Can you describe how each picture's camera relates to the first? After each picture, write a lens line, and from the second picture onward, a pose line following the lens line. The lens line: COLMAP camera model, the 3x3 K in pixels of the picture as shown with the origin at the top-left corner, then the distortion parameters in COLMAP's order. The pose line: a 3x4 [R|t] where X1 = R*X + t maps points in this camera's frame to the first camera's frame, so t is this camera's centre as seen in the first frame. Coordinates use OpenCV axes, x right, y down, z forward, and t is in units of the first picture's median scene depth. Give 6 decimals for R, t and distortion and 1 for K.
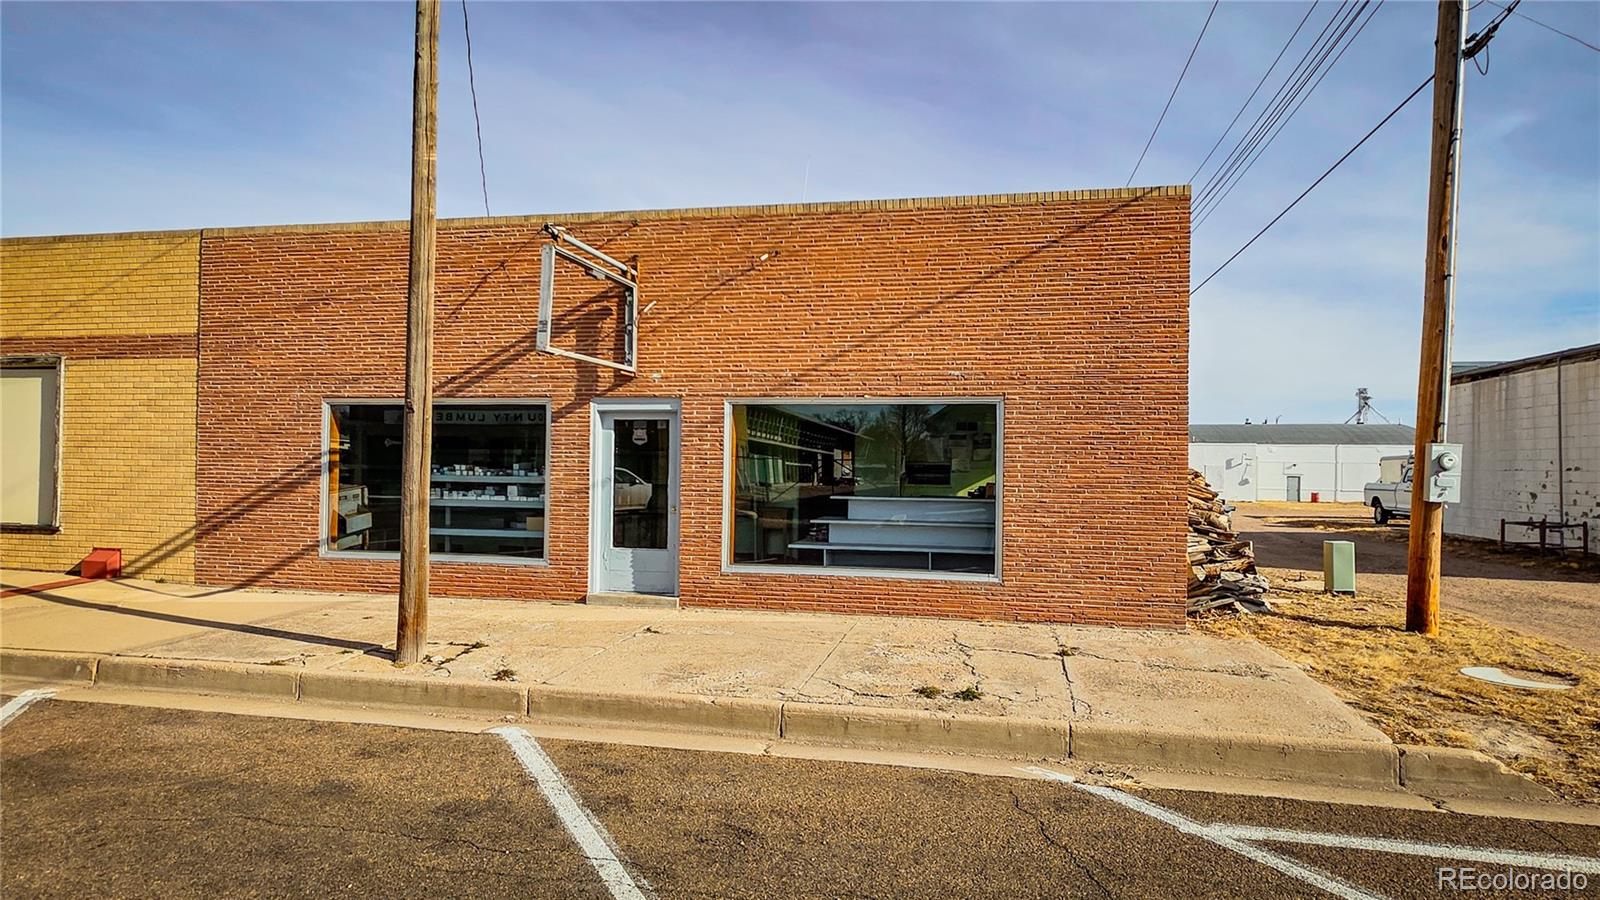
lens RADIAL K [[879.3, 0, 800.0], [0, 879.3, 450.0], [0, 0, 1]] dist [0.002832, 0.000302]
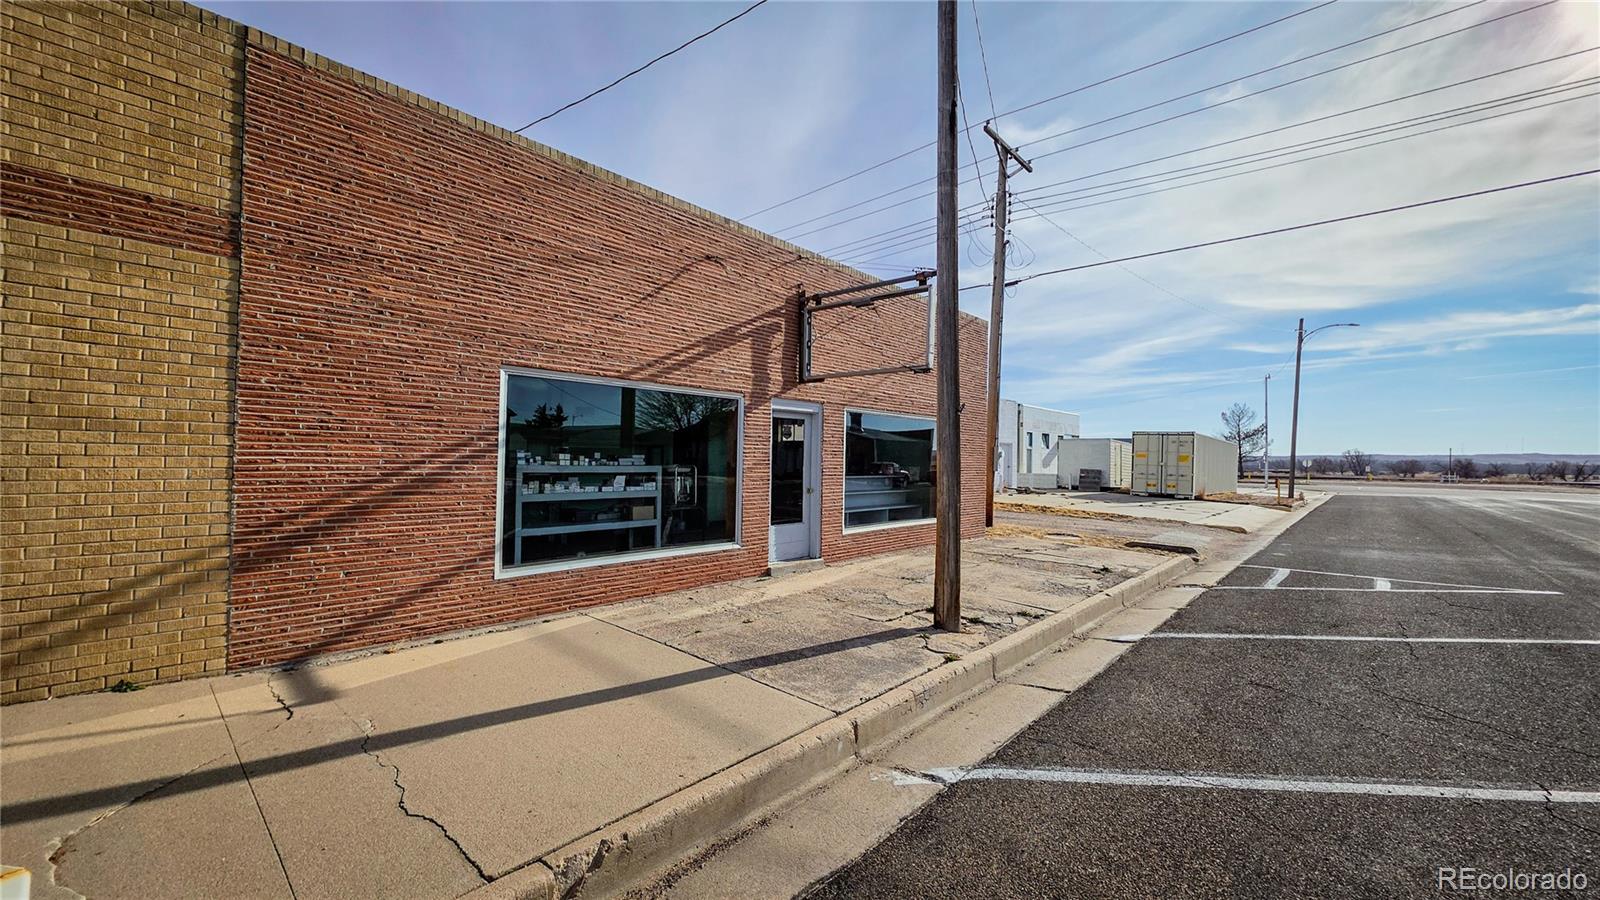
lens RADIAL K [[634.1, 0, 800.0], [0, 634.1, 450.0], [0, 0, 1]] dist [0.001755, 0.000183]
pose [[0.505902, 0.007572, 0.862558, -0.961820], [-0.026865, 0.999615, 0.006982, 0.002842], [-0.862172, -0.026705, 0.505911, 0.560436]]
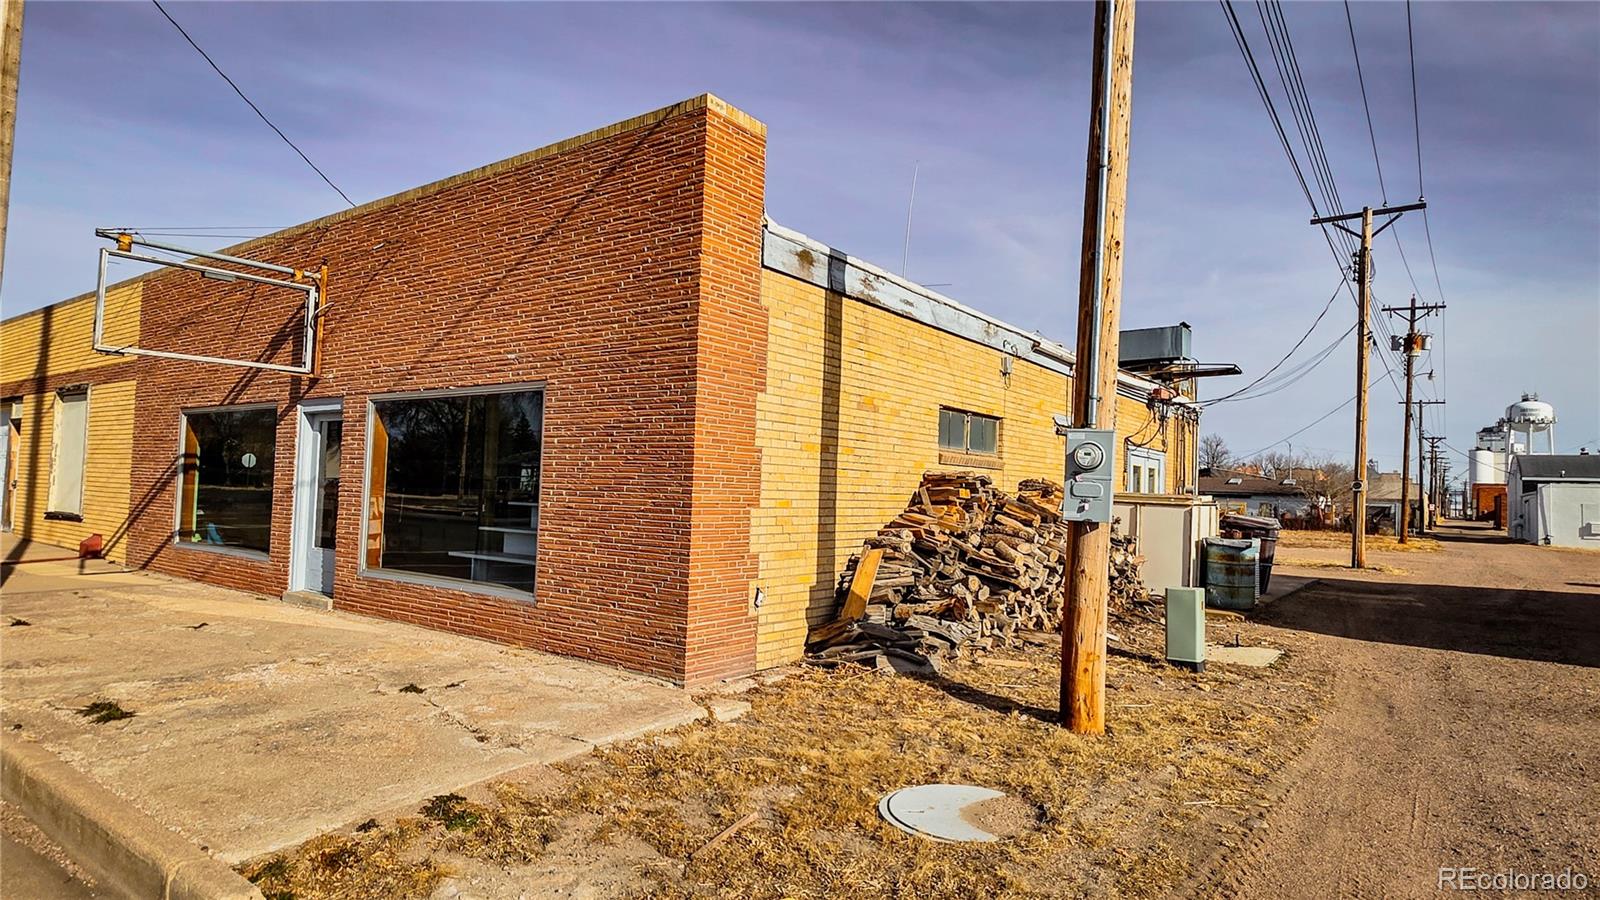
lens RADIAL K [[862.1, 0, 816.5], [0, 862.1, 448.3], [0, 0, 1]] dist [0.004035, 0.000359]
pose [[0.915139, -0.006238, -0.403091, 0.747817], [-0.009565, 0.999263, -0.037179, 0.029500], [0.403026, 0.037879, 0.914404, 0.329768]]
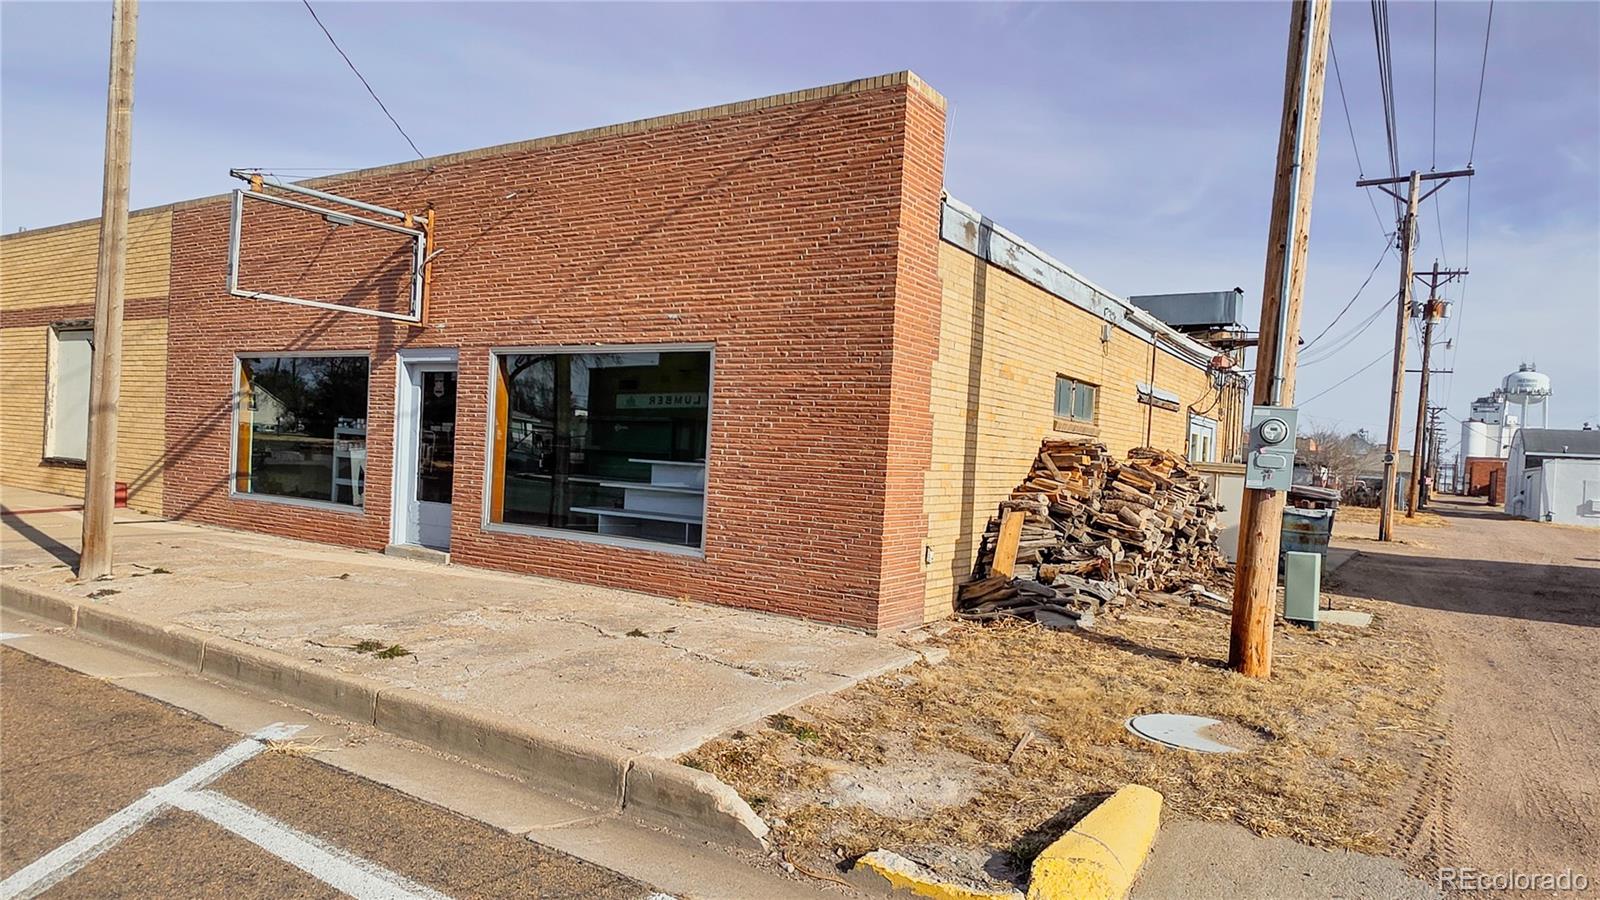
lens RADIAL K [[954.9, 0, 830.0], [0, 954.9, 460.5], [0, 0, 1]] dist [0.004649, -0.000802]
pose [[0.938857, 0.037551, -0.342255, 0.617056], [-0.032093, 0.999252, 0.021597, 0.028664], [0.342810, -0.009293, 0.939359, 0.151394]]
